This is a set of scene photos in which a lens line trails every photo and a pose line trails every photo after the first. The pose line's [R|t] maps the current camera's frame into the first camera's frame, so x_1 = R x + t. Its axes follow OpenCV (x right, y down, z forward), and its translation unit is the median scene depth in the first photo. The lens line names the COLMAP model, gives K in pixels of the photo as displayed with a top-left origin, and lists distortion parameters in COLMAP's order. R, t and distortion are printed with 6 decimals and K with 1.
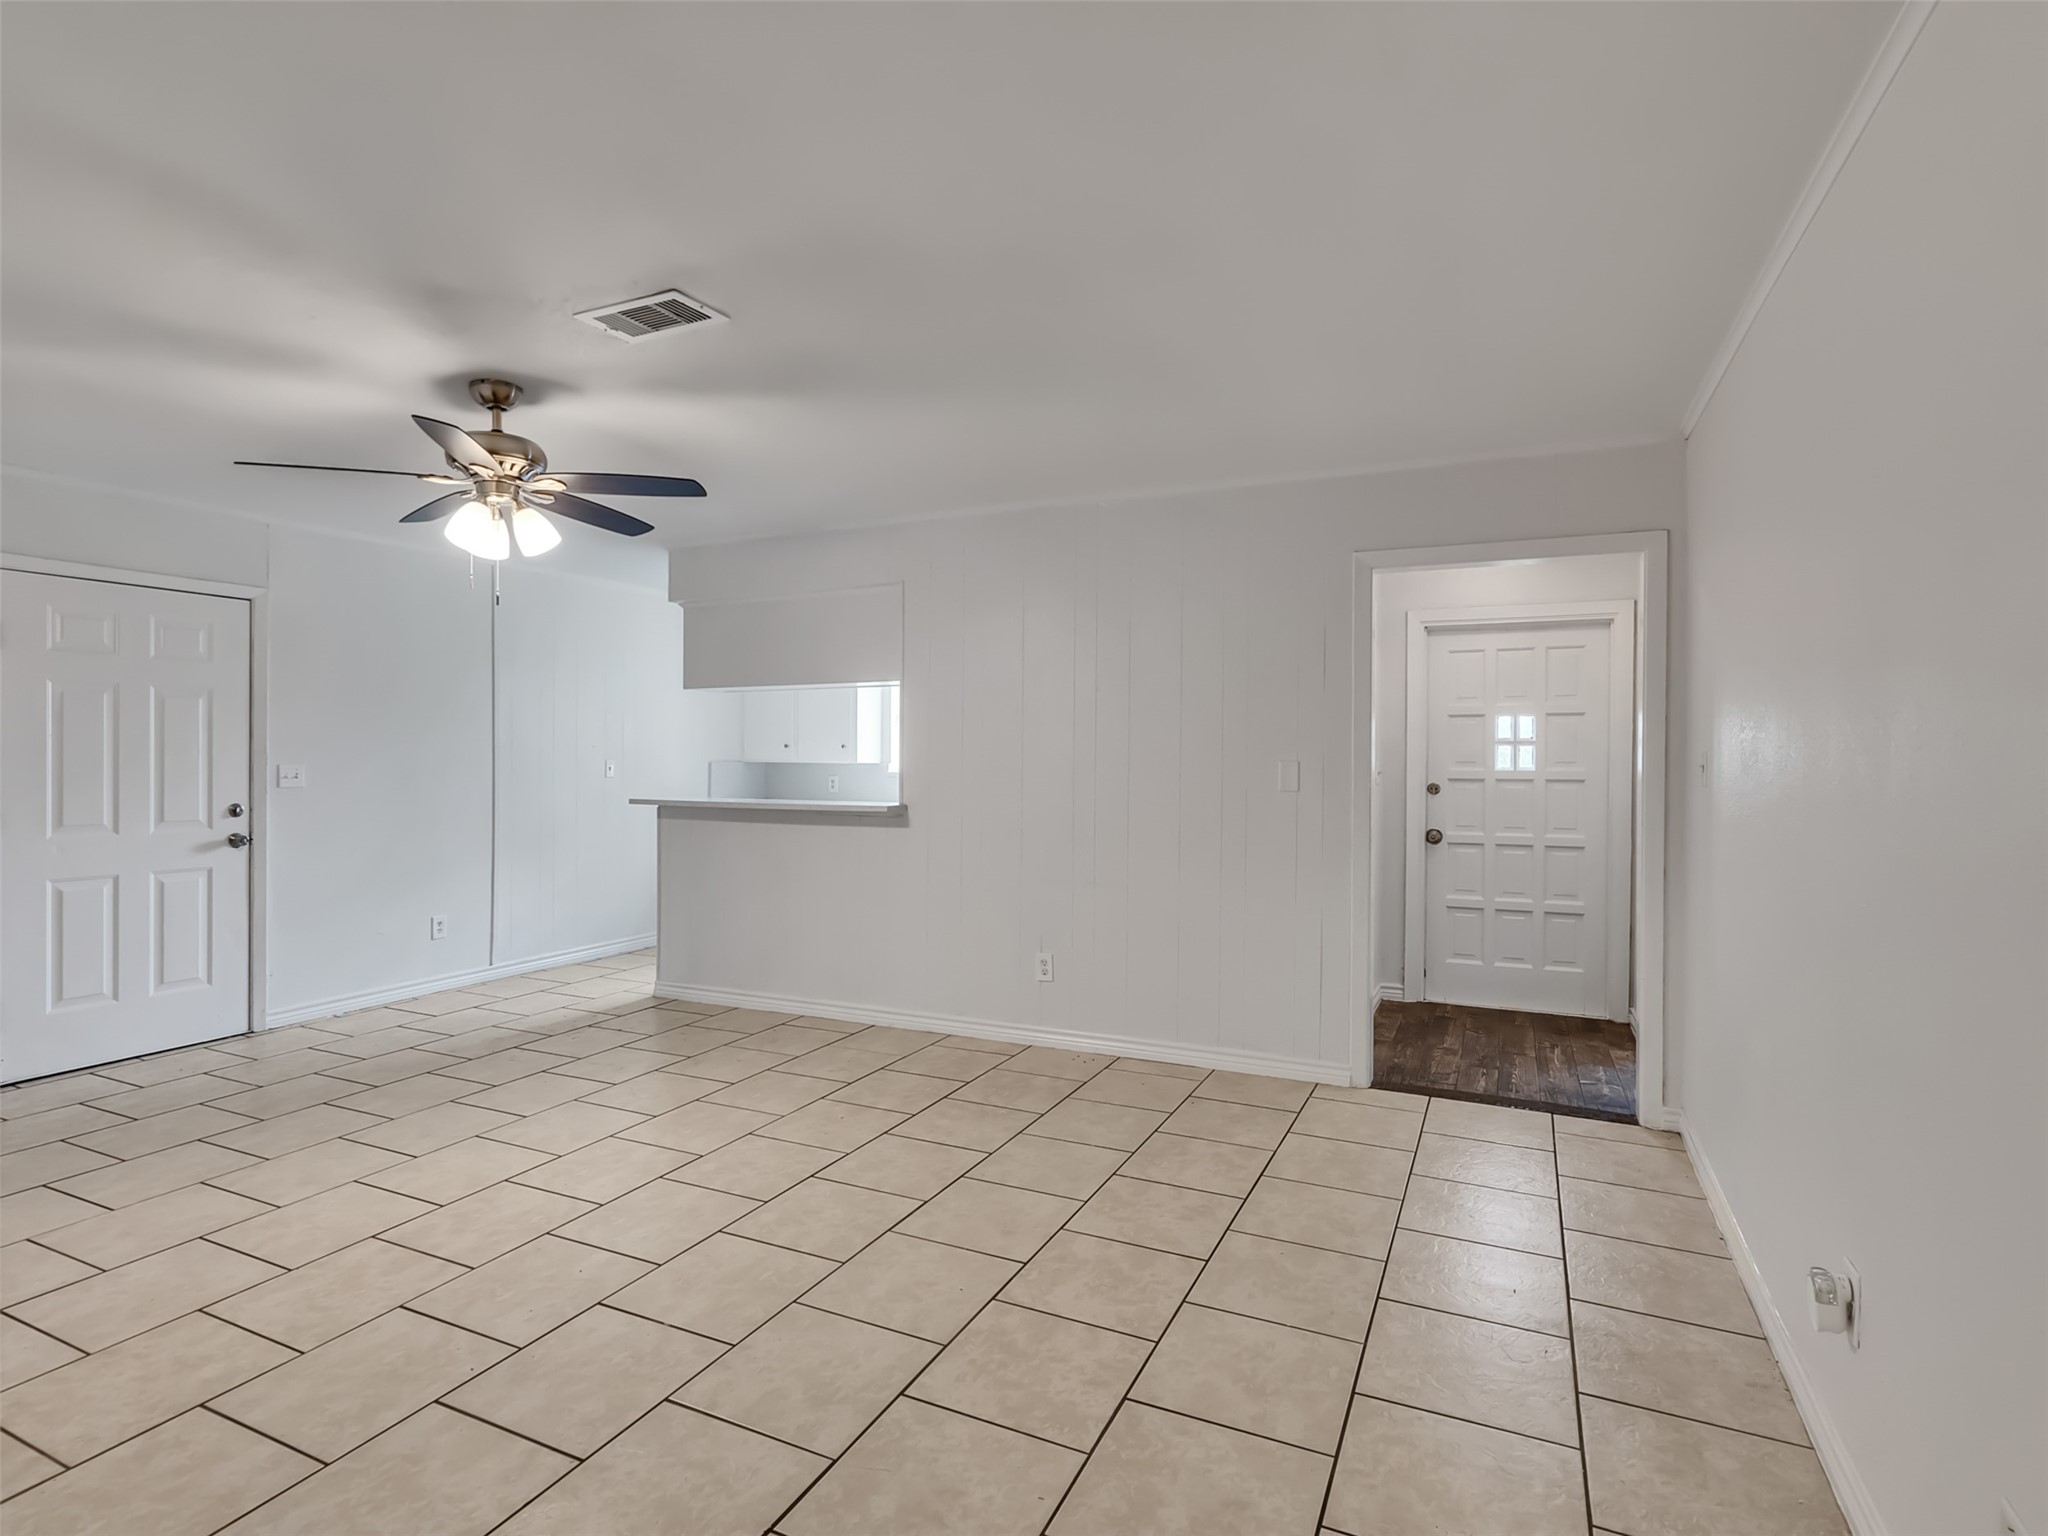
lens RADIAL K [[1046.6, 0, 1008.5], [0, 1046.6, 764.4], [0, 0, 1]] dist [-0.004848, 0.002785]
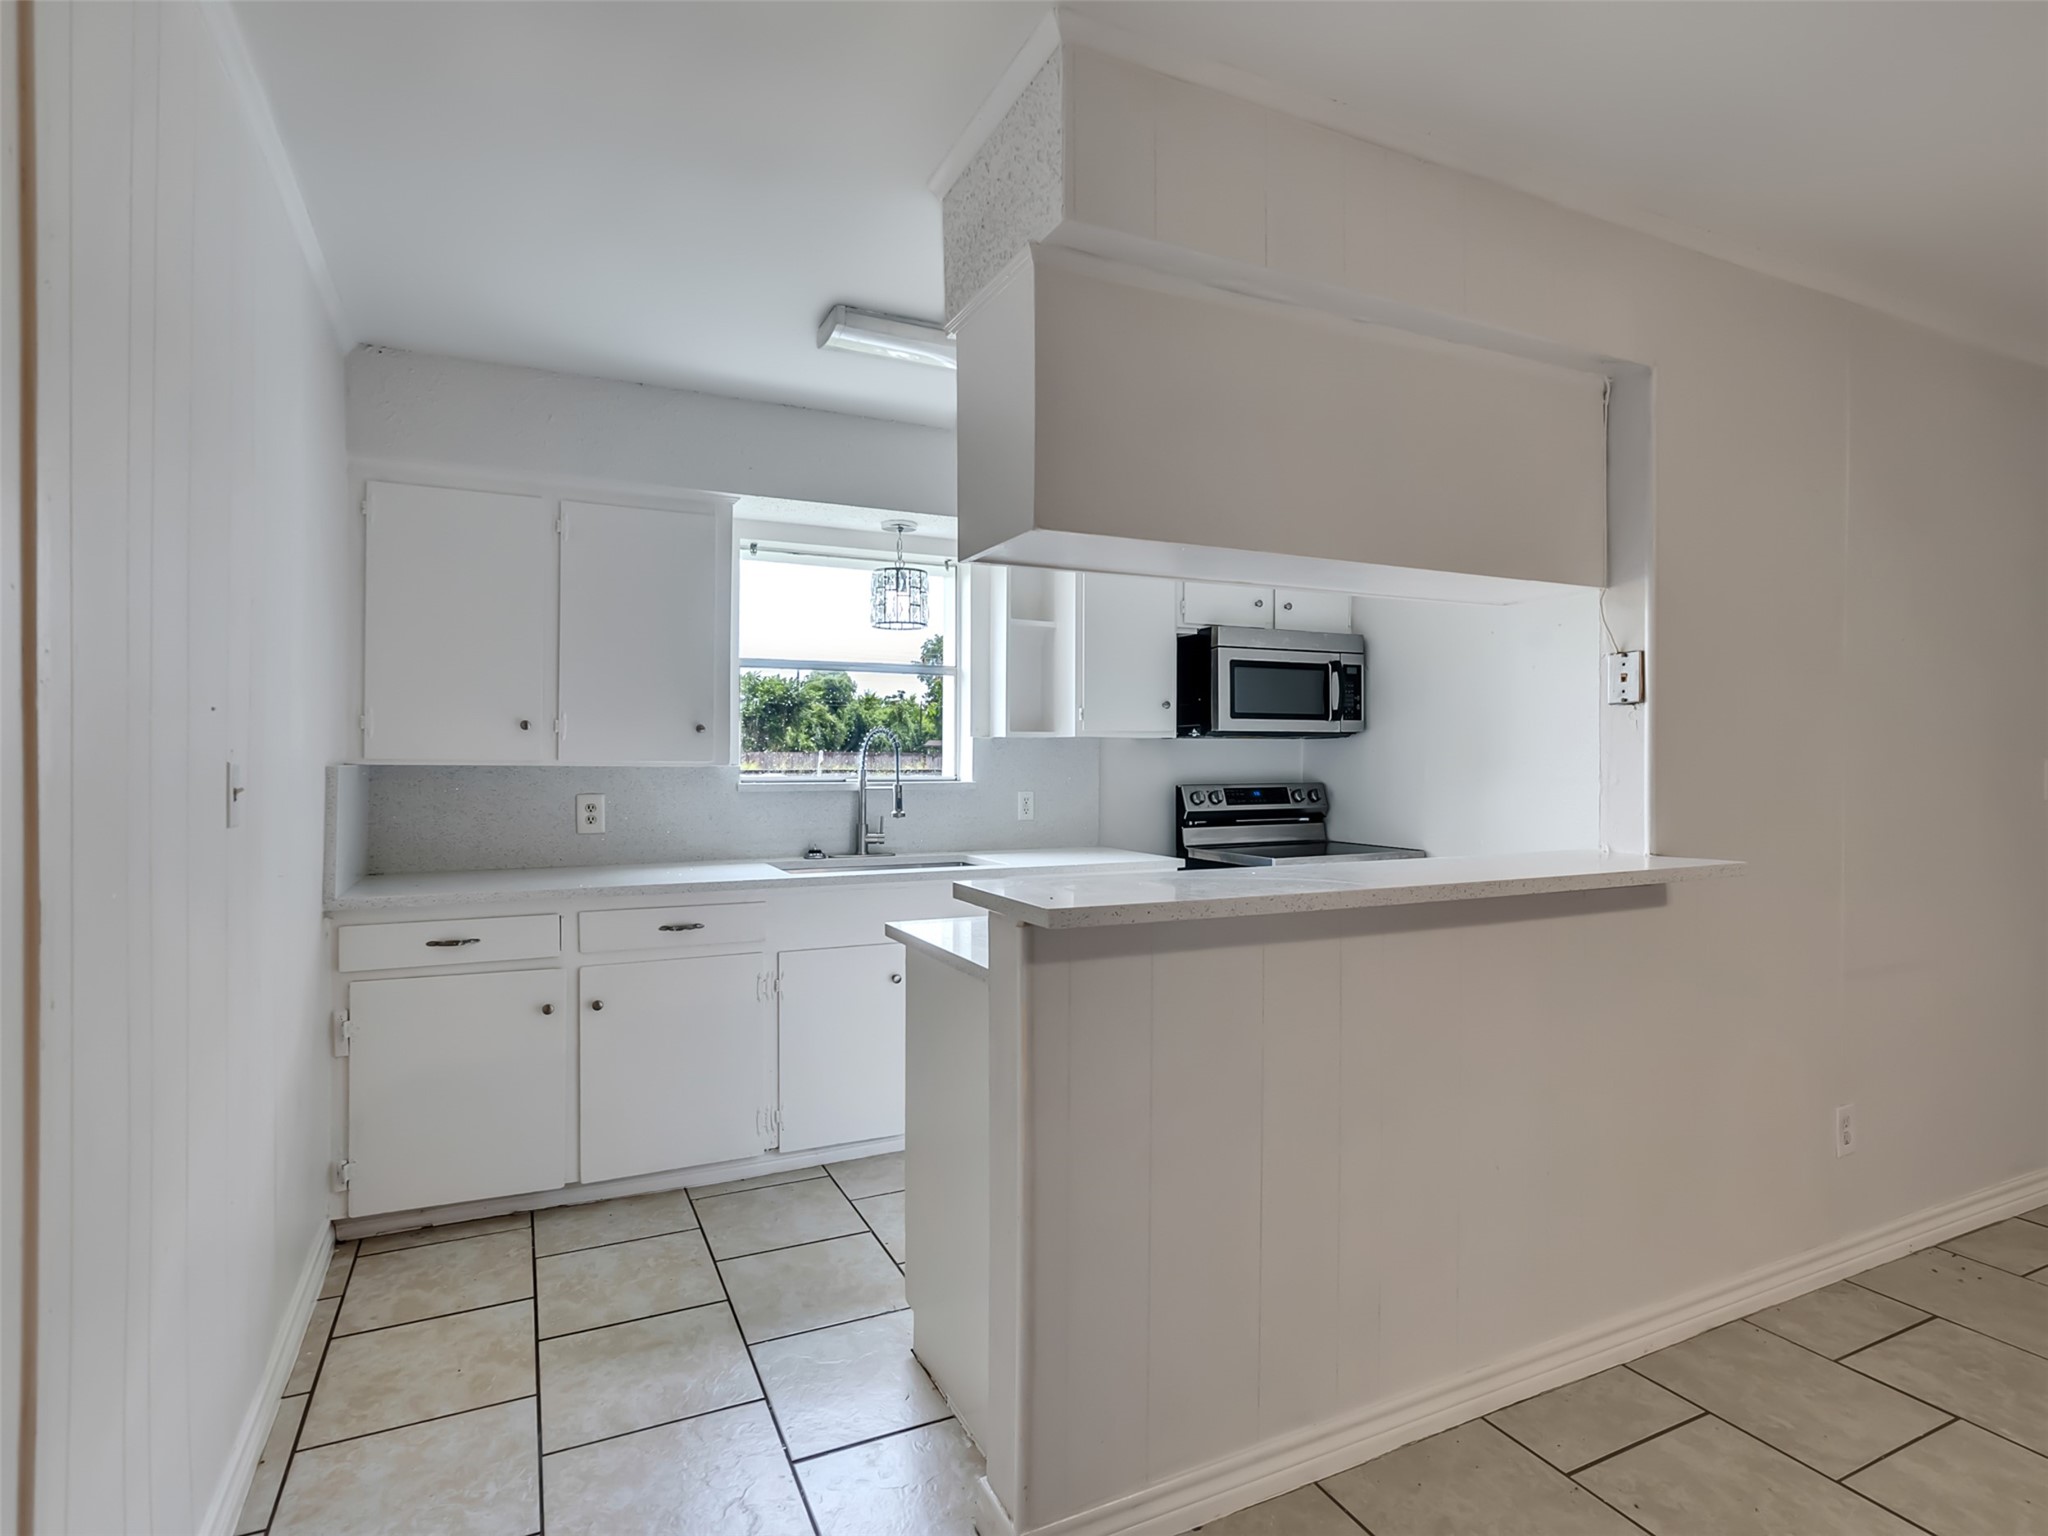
lens RADIAL K [[1046.6, 0, 1008.5], [0, 1046.6, 764.4], [0, 0, 1]] dist [-0.004848, 0.002785]
pose [[0.631522, -0.006130, 0.775334, -0.675410], [0.004487, 0.999981, 0.004251, -0.005025], [-0.775345, 0.000795, 0.631537, 0.994002]]
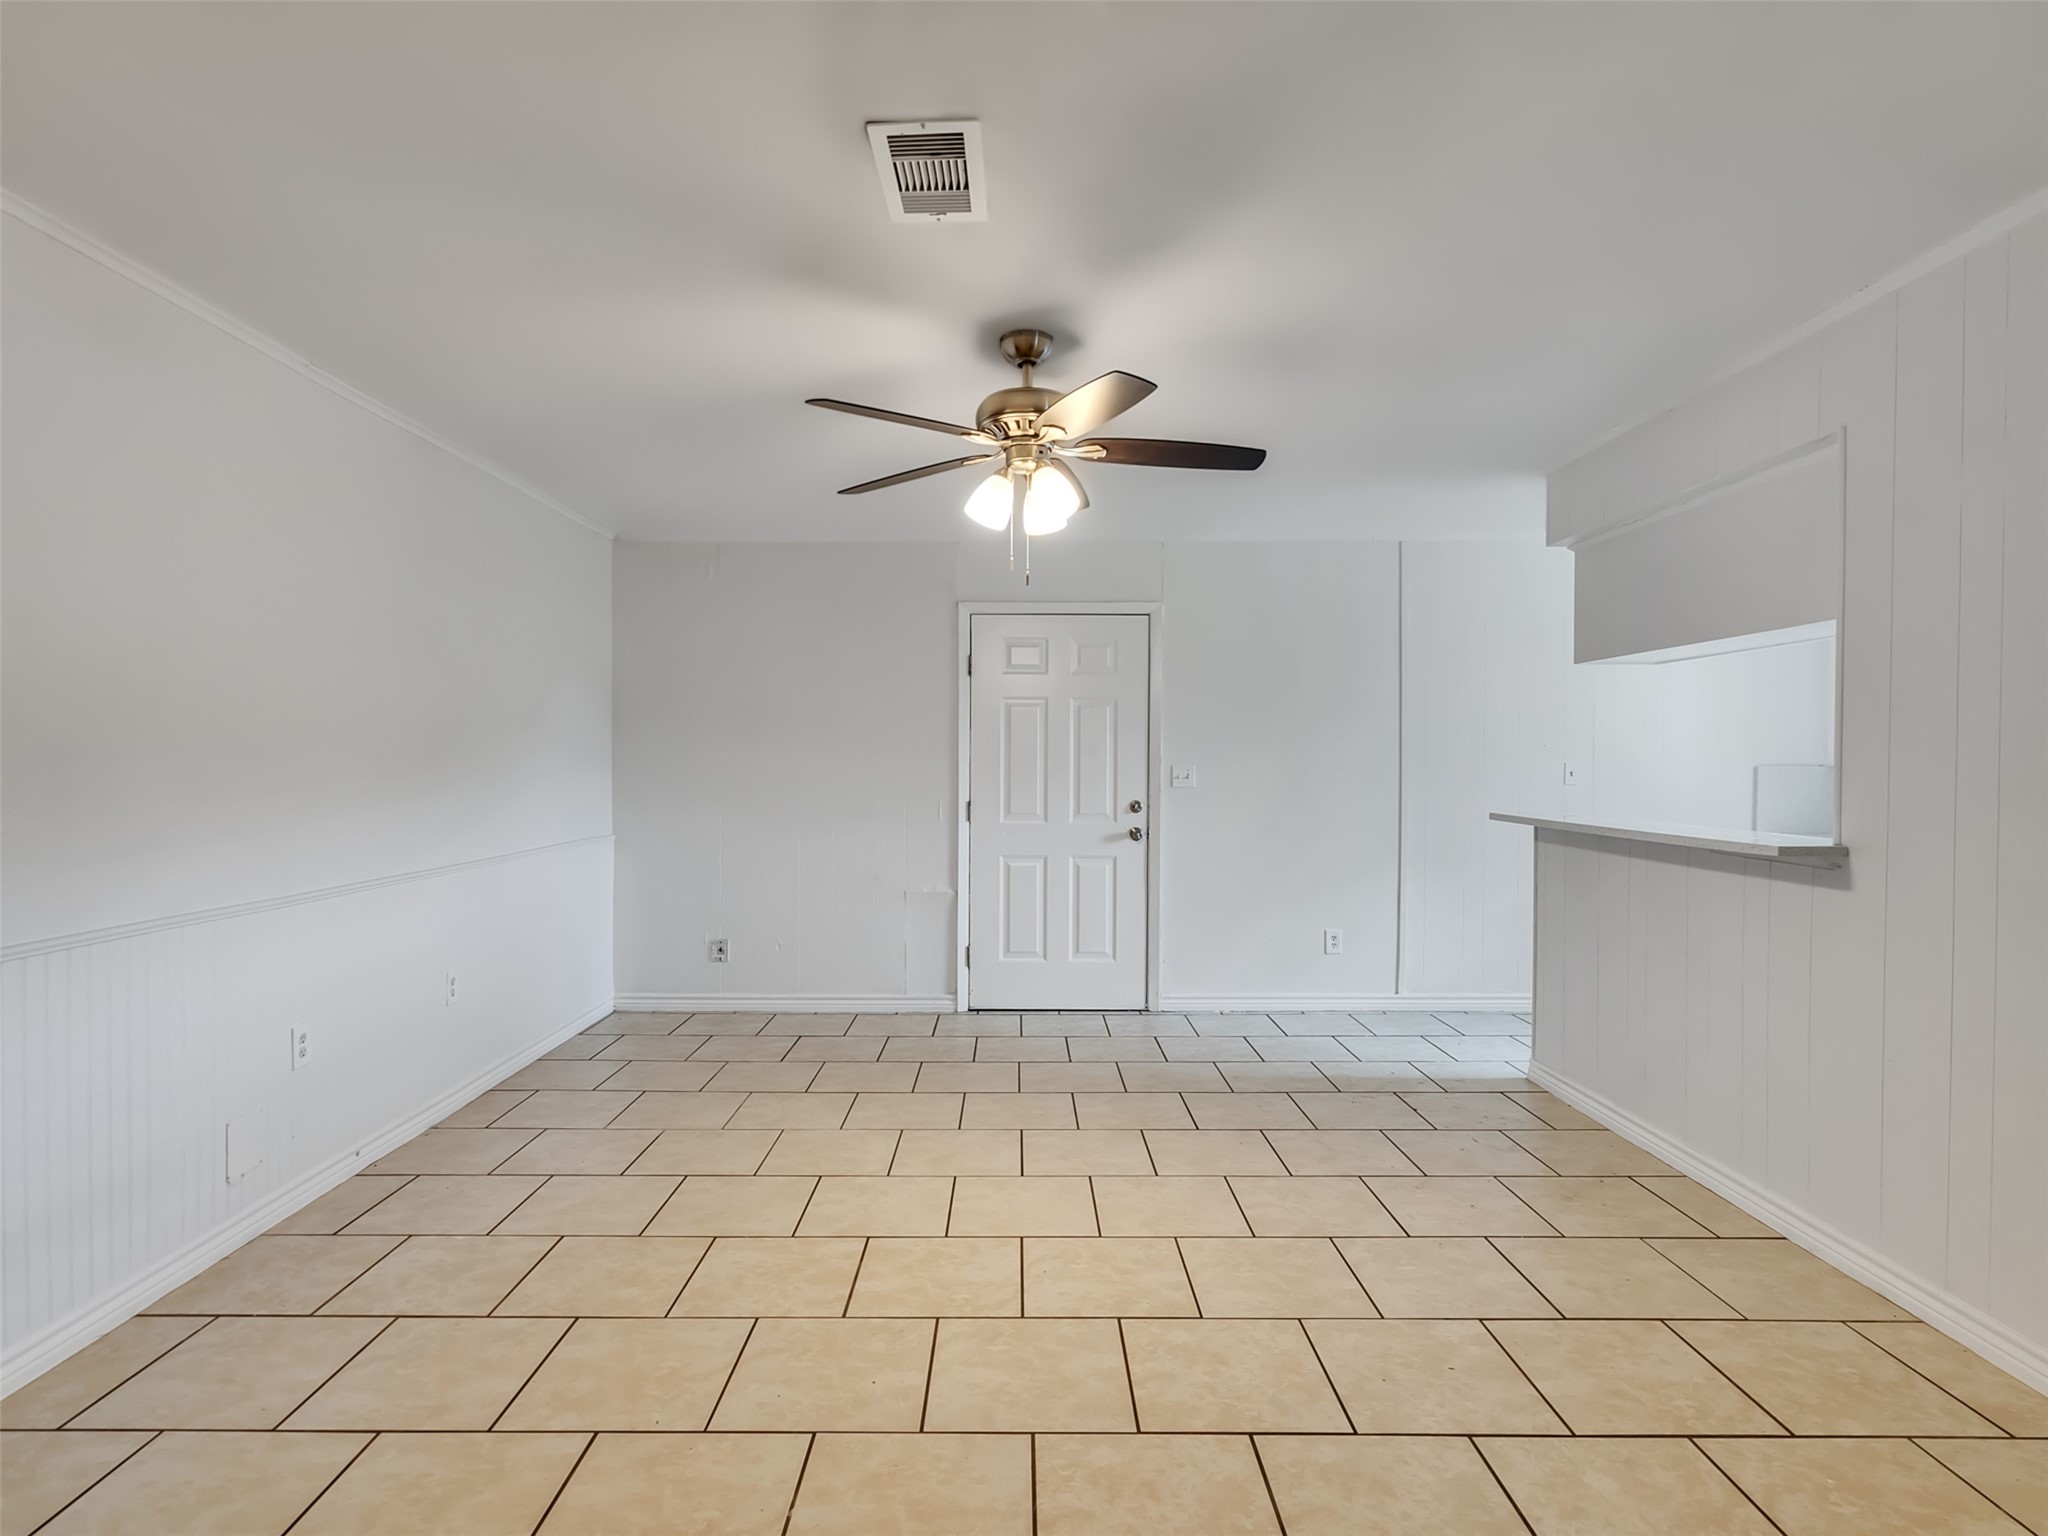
lens RADIAL K [[1046.6, 0, 1008.5], [0, 1046.6, 764.4], [0, 0, 1]] dist [-0.004848, 0.002785]
pose [[0.429783, 0.003295, -0.902926, 0.209810], [-0.006881, 0.999976, 0.000374, -0.000396], [0.902906, 0.006052, 0.429795, 0.414980]]
